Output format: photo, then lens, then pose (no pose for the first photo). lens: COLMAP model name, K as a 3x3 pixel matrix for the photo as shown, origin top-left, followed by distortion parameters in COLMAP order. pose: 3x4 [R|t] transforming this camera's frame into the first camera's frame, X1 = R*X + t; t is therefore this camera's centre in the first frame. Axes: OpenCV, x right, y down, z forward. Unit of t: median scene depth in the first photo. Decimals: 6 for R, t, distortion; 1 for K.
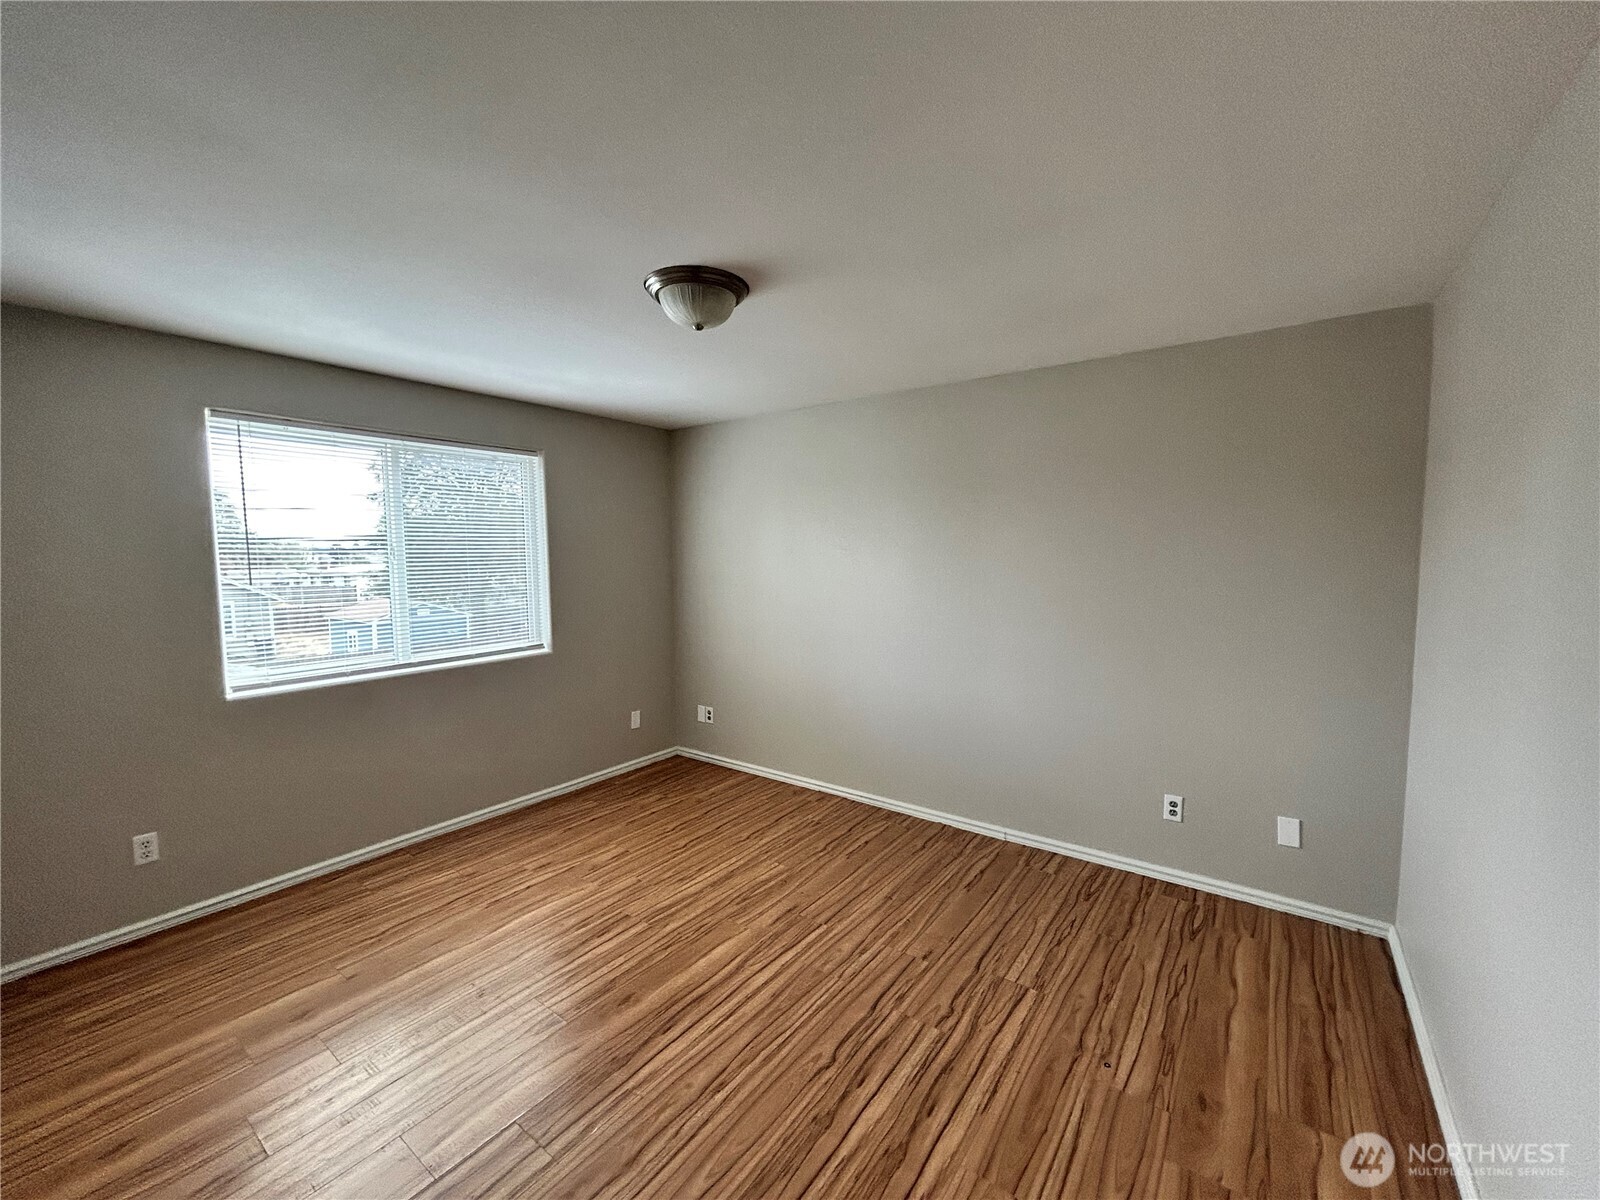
lens RADIAL K [[649.4, 0, 802.2], [0, 649.4, 600.2], [0, 0, 1]] dist [-0.000185, 0.000062]
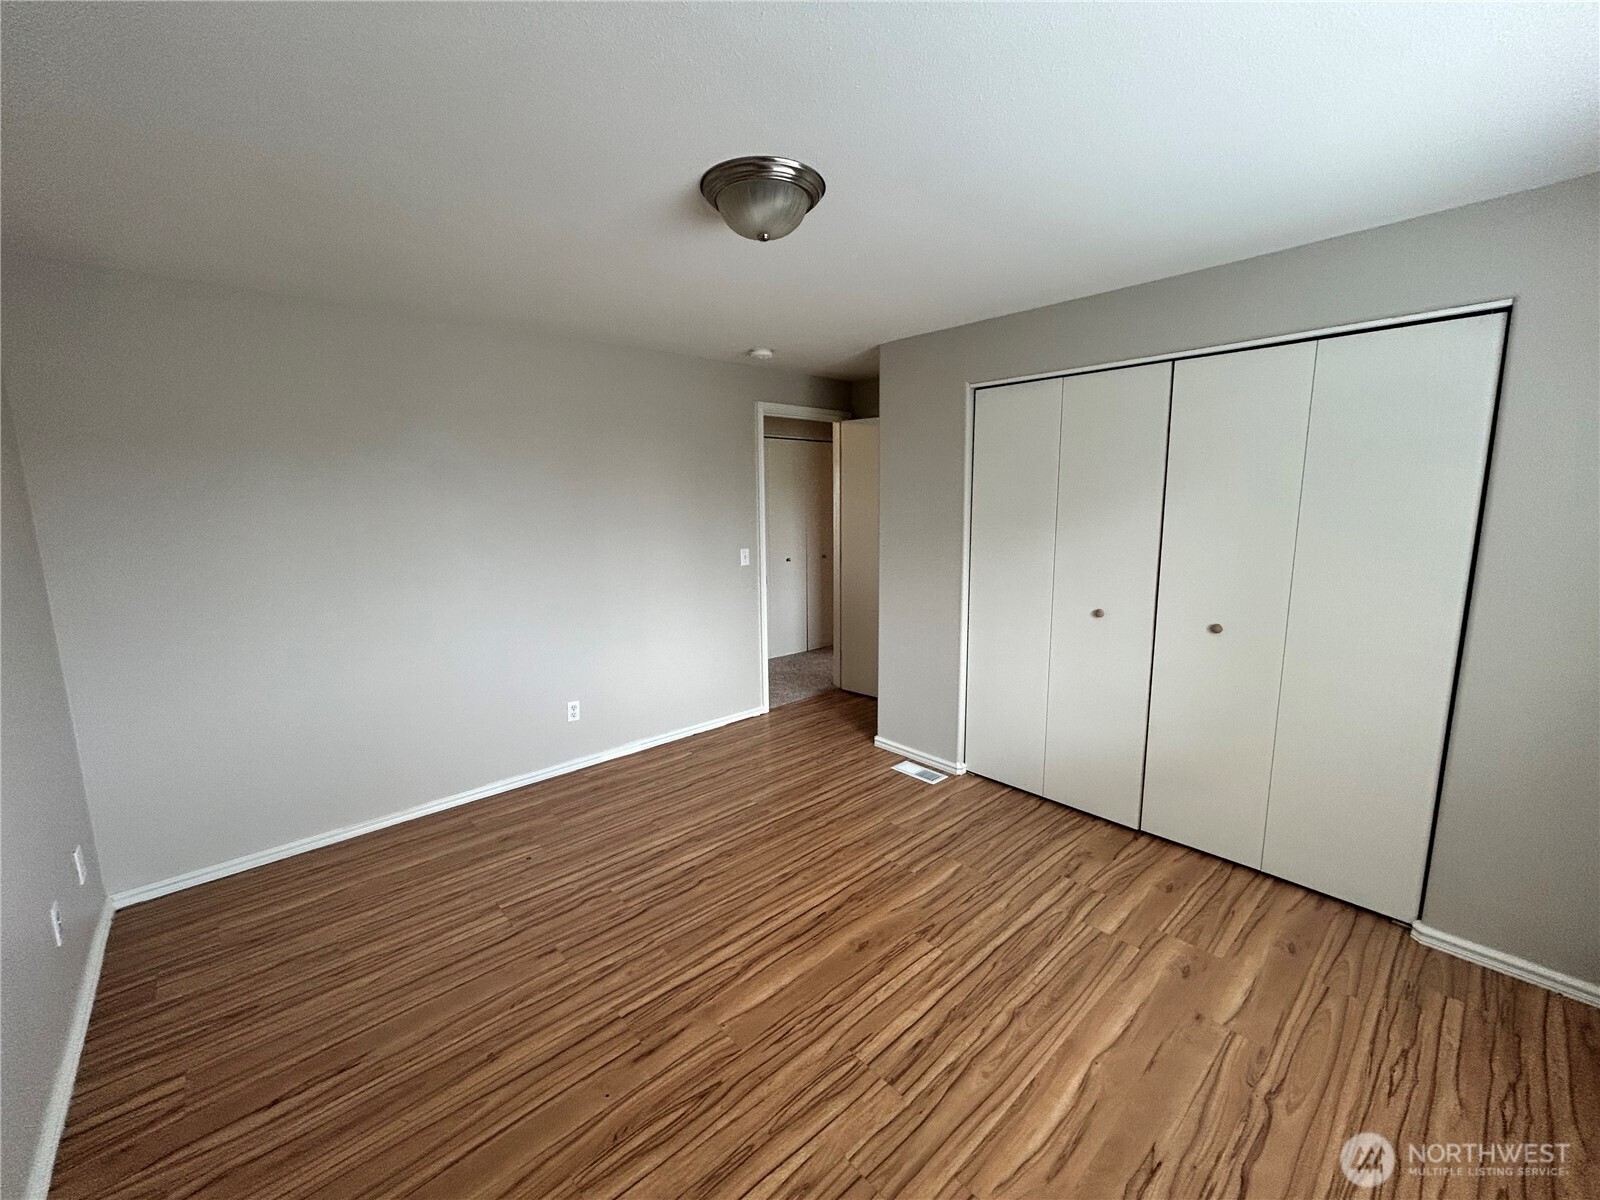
lens RADIAL K [[649.4, 0, 802.2], [0, 649.4, 600.2], [0, 0, 1]] dist [-0.000185, 0.000062]
pose [[-0.979633, -0.014110, 0.200299, -0.374673], [0.031992, 0.973818, 0.225065, -0.151024], [-0.198231, 0.226889, -0.953533, 1.868361]]
